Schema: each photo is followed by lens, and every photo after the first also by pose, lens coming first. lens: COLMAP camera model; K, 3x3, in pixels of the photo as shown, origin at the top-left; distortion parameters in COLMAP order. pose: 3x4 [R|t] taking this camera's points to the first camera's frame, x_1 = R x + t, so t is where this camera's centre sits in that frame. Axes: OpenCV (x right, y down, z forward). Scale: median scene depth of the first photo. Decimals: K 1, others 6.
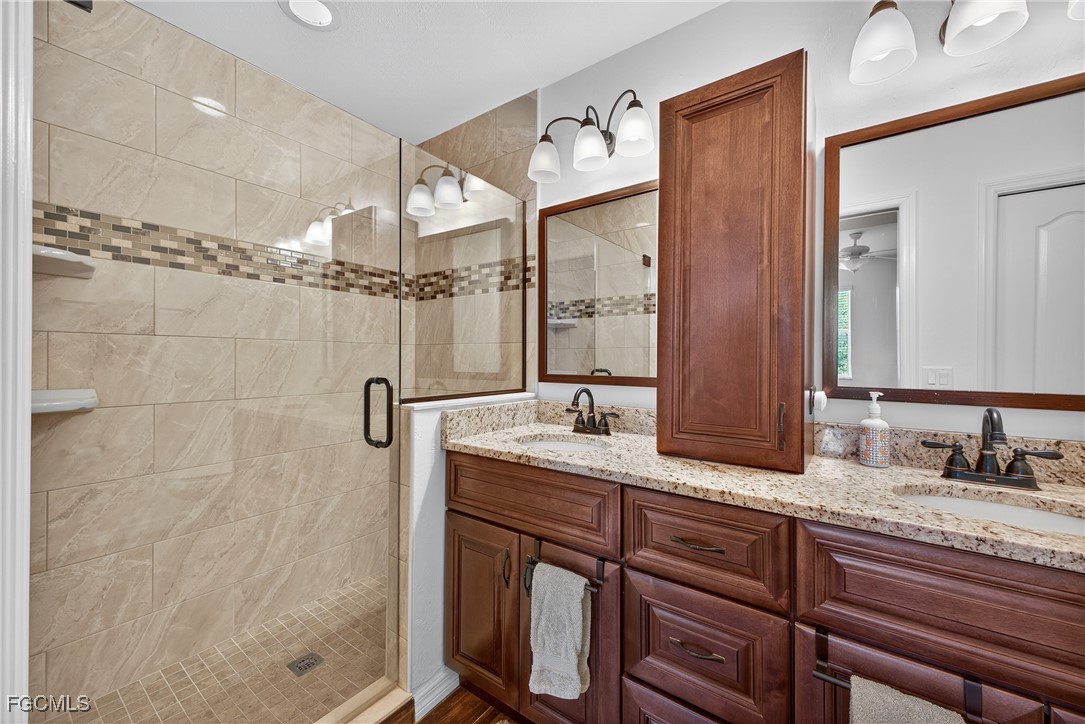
lens RADIAL K [[426.3, 0, 536.5], [0, 426.3, 359.5], [0, 0, 1]] dist [0.025279, -0.010063]
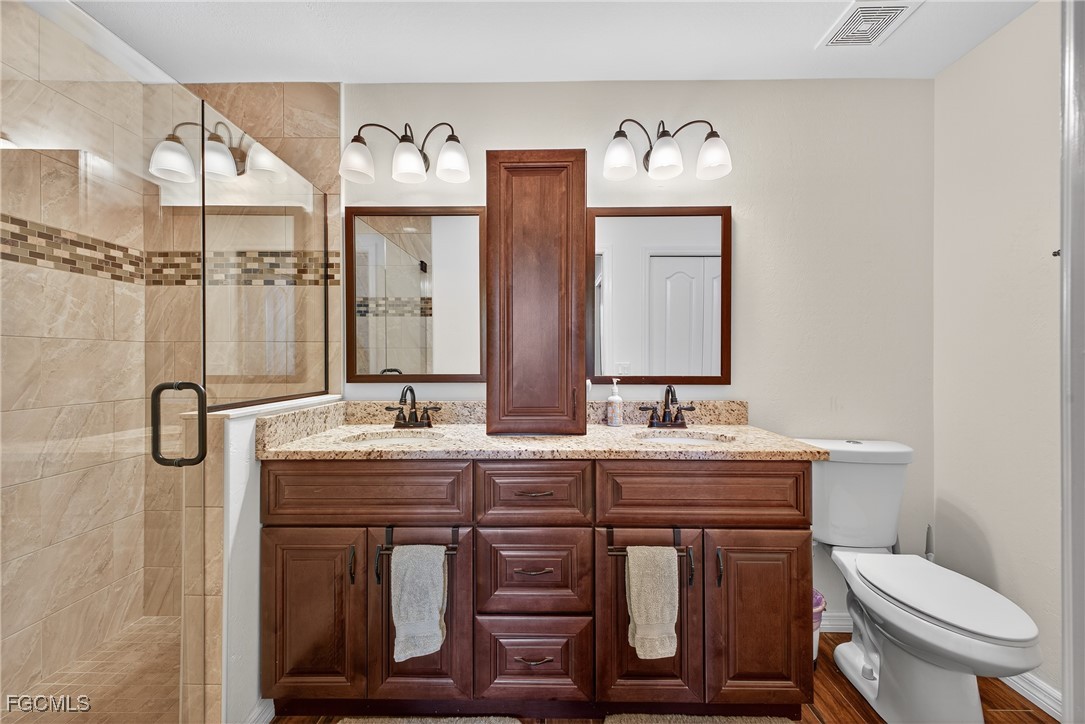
lens RADIAL K [[427.8, 0, 545.3], [0, 427.8, 360.4], [0, 0, 1]] dist [0.002544, -0.000092]
pose [[0.808673, -0.007512, 0.588210, -0.257849], [0.006348, 0.999972, 0.004042, 0.000979], [-0.588224, 0.000465, 0.808698, -0.079438]]
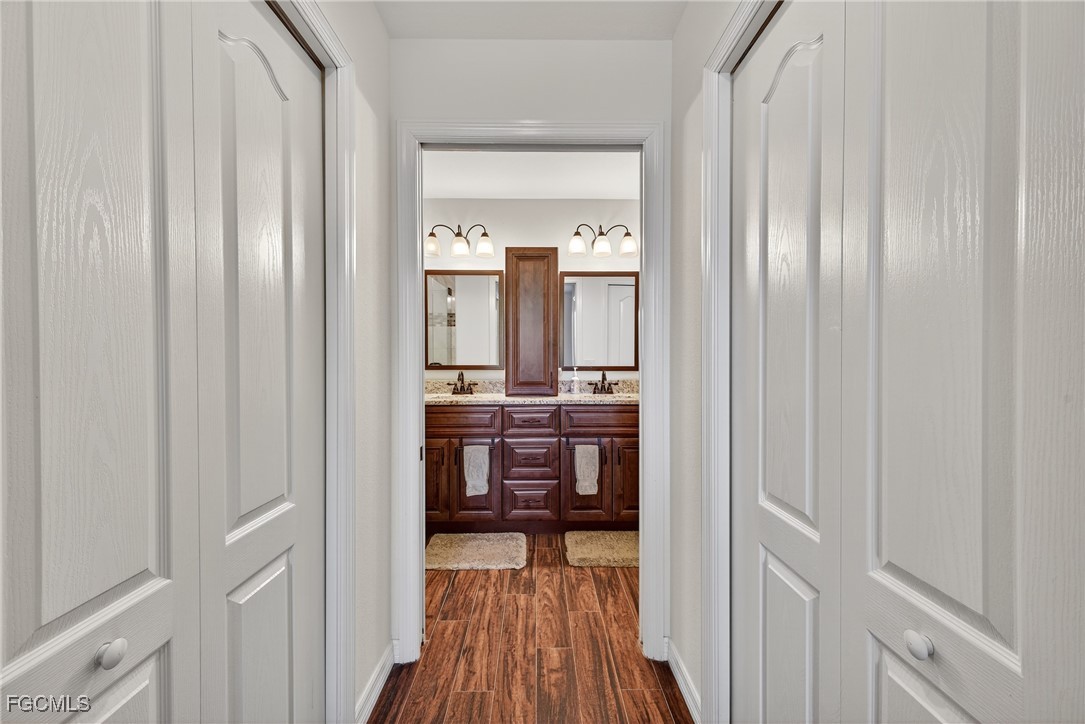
lens RADIAL K [[429.5, 0, 539.4], [0, 429.5, 357.4], [0, 0, 1]] dist [0.001067, -0.000124]
pose [[0.799386, -0.005894, 0.600789, -0.836427], [0.005036, 0.999982, 0.003110, -0.000112], [-0.600797, 0.000539, 0.799401, -0.846276]]
